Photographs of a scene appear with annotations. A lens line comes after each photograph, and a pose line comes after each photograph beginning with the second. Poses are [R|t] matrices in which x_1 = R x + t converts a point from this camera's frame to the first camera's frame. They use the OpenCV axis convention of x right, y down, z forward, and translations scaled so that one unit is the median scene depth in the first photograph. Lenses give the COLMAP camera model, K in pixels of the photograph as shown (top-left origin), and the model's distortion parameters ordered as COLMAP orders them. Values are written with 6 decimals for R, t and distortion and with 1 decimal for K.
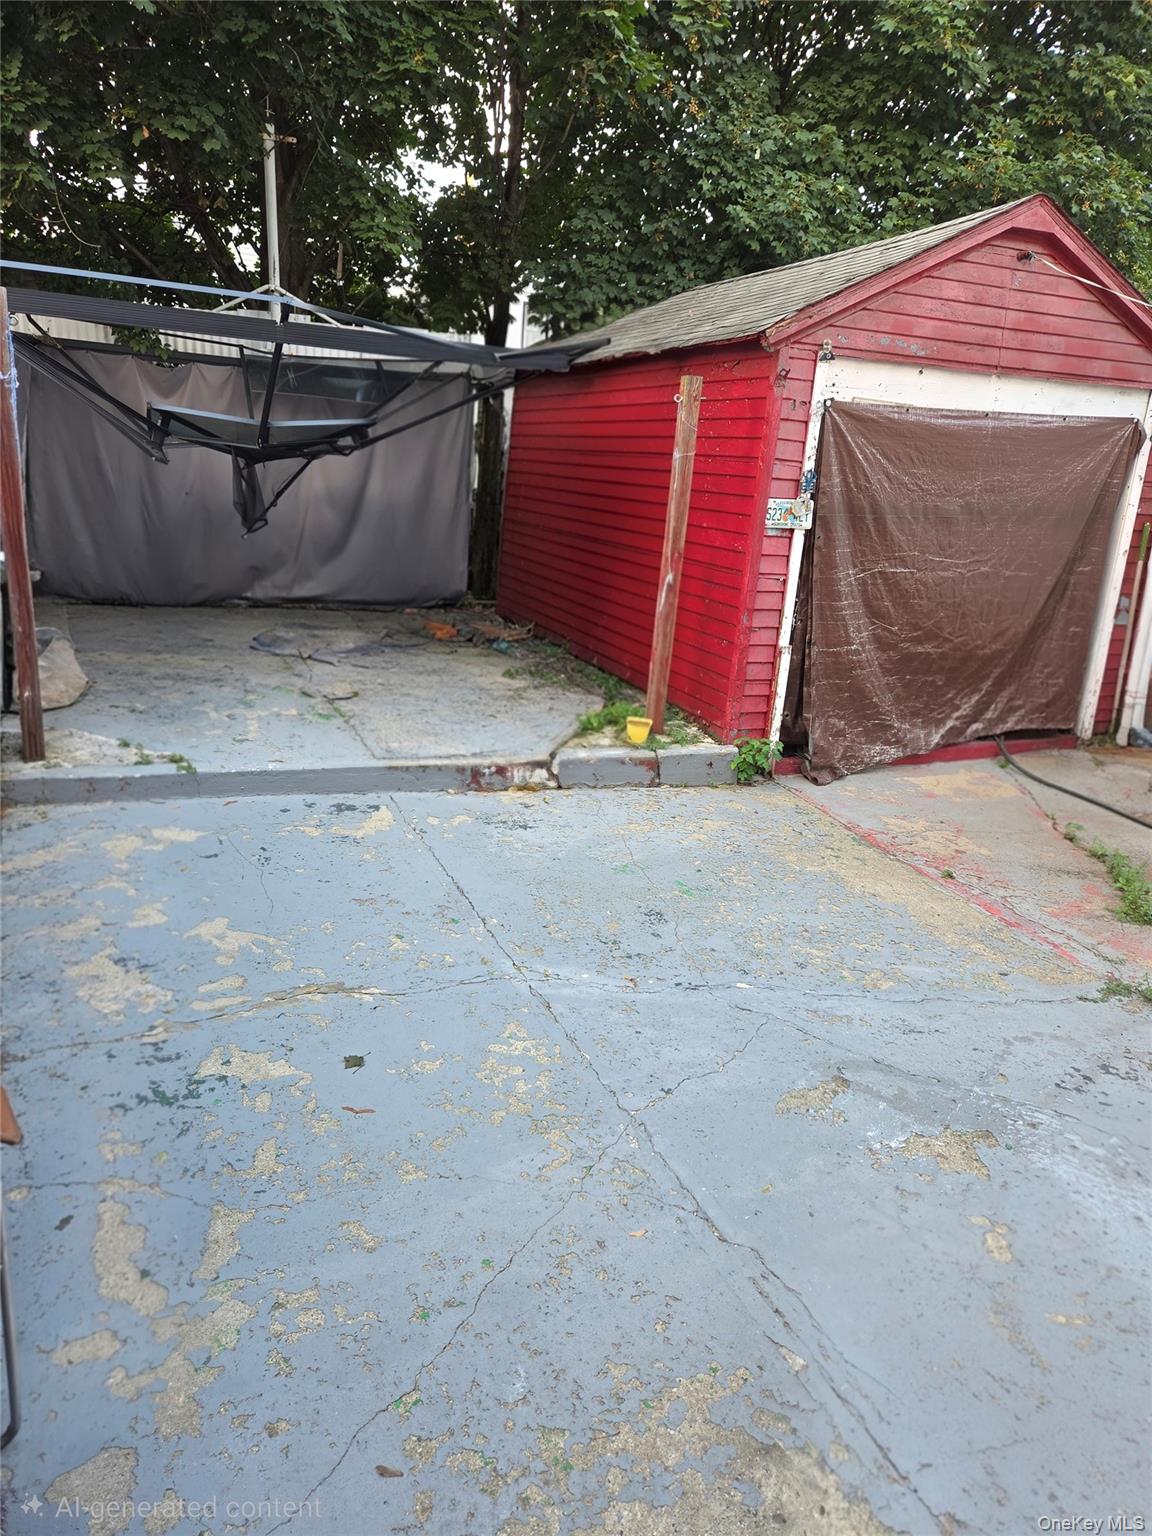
lens RADIAL K [[999.7, 0, 565.9], [0, 999.7, 761.2], [0, 0, 1]] dist [0.061817, -0.059694]
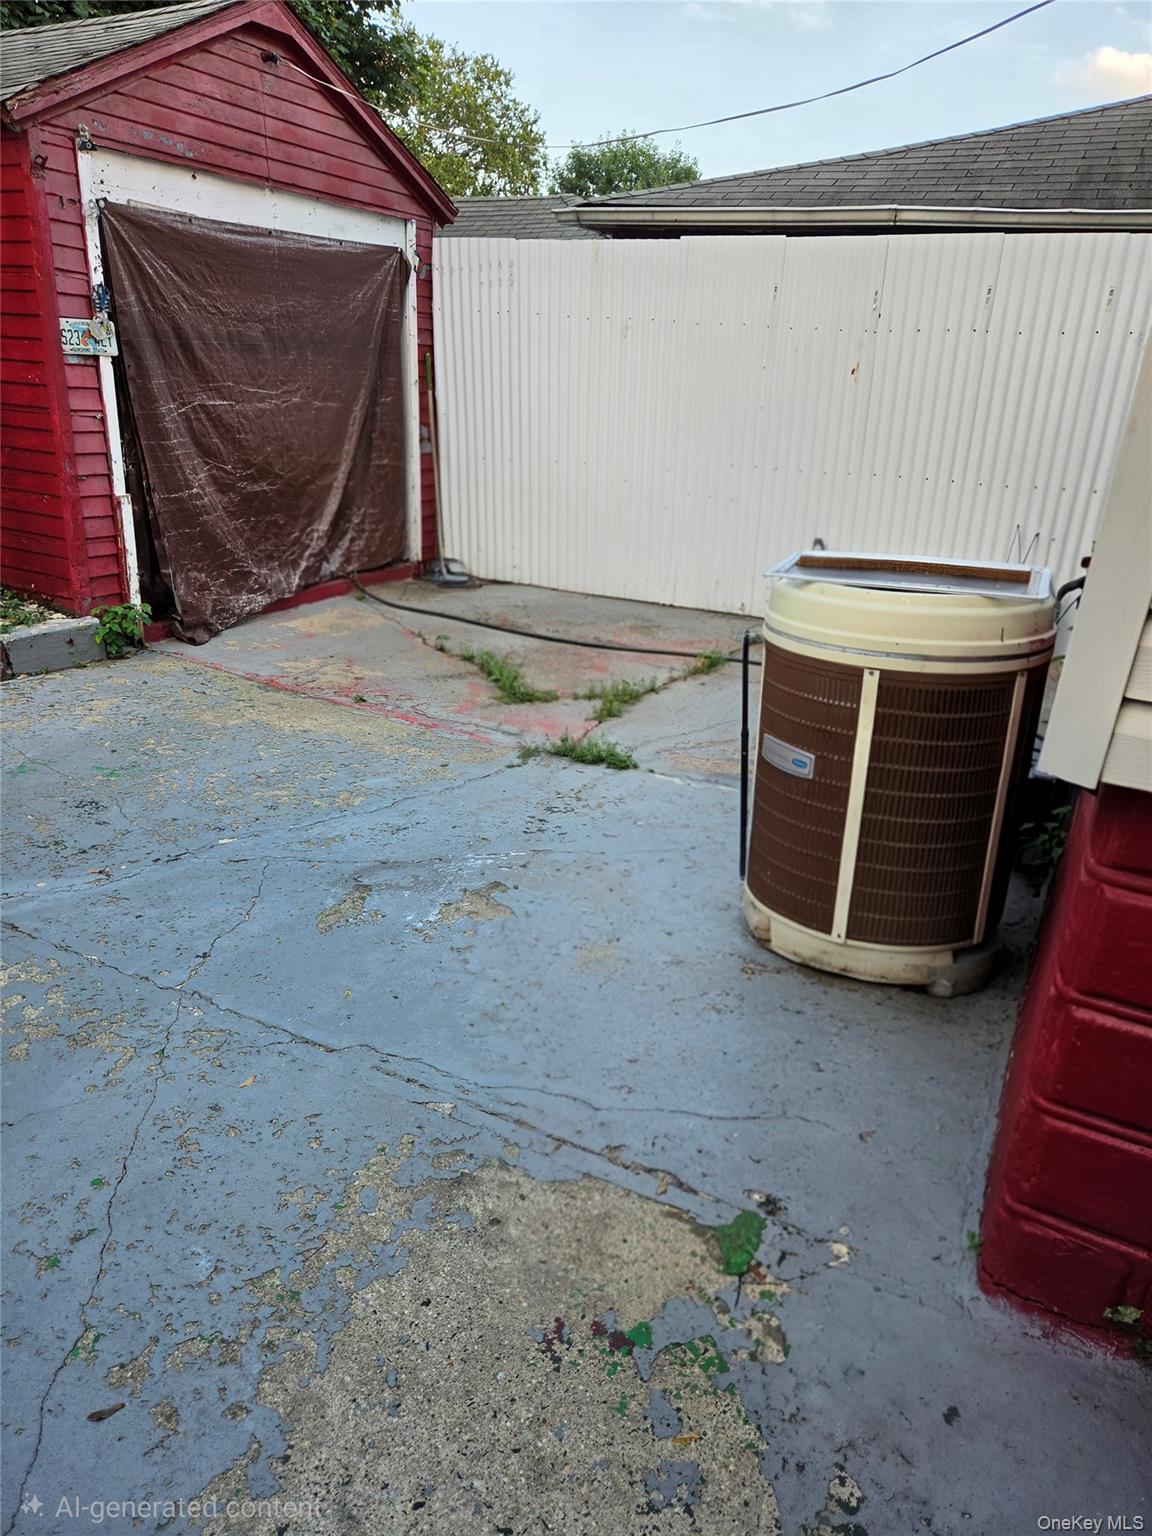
lens RADIAL K [[1026.4, 0, 576.0], [0, 1026.4, 768.0], [0, 0, 1]] dist [0.054560, -0.044082]
pose [[0.769414, -0.252643, 0.586664, -0.074798], [0.180326, 0.967008, 0.179936, 0.026764], [-0.612768, -0.032655, 0.789588, 0.025001]]
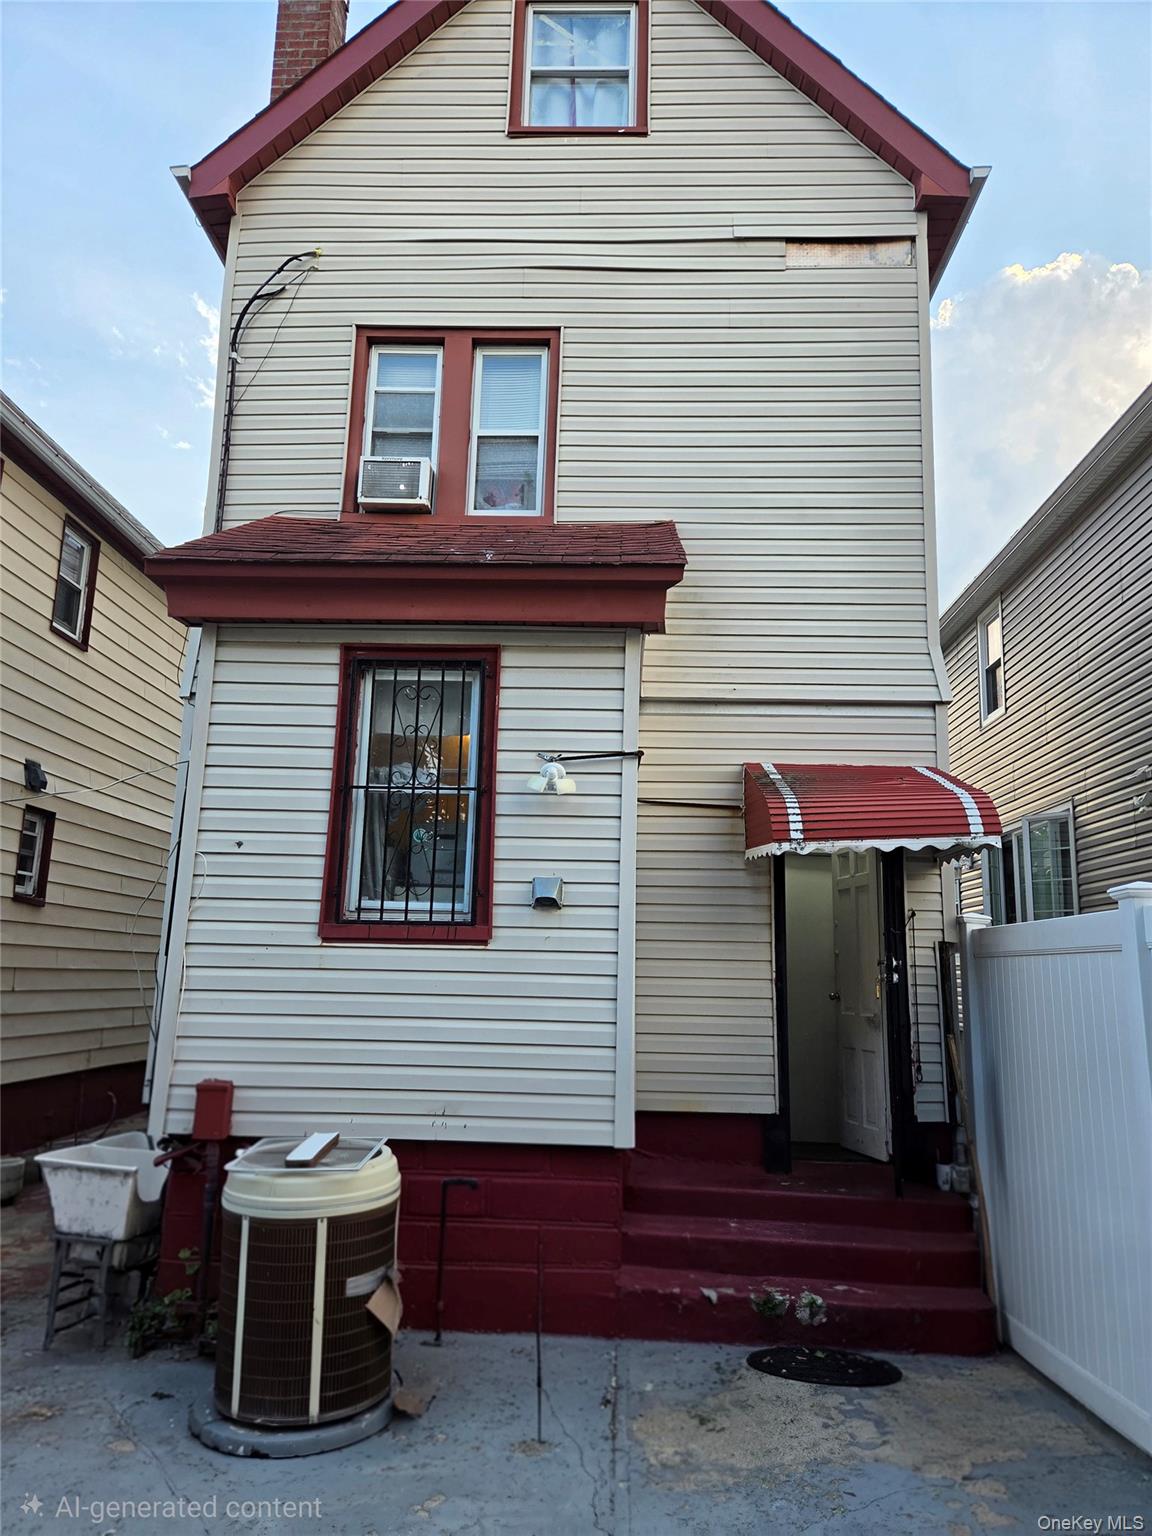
lens RADIAL K [[1051.9, 0, 596.7], [0, 1051.9, 771.9], [0, 0, 1]] dist [0.079936, -0.086115]
pose [[-0.902785, 0.001287, 0.430091, -0.196063], [0.049665, 0.993618, 0.101276, -0.304794], [-0.427216, 0.112791, -0.897087, 0.911744]]
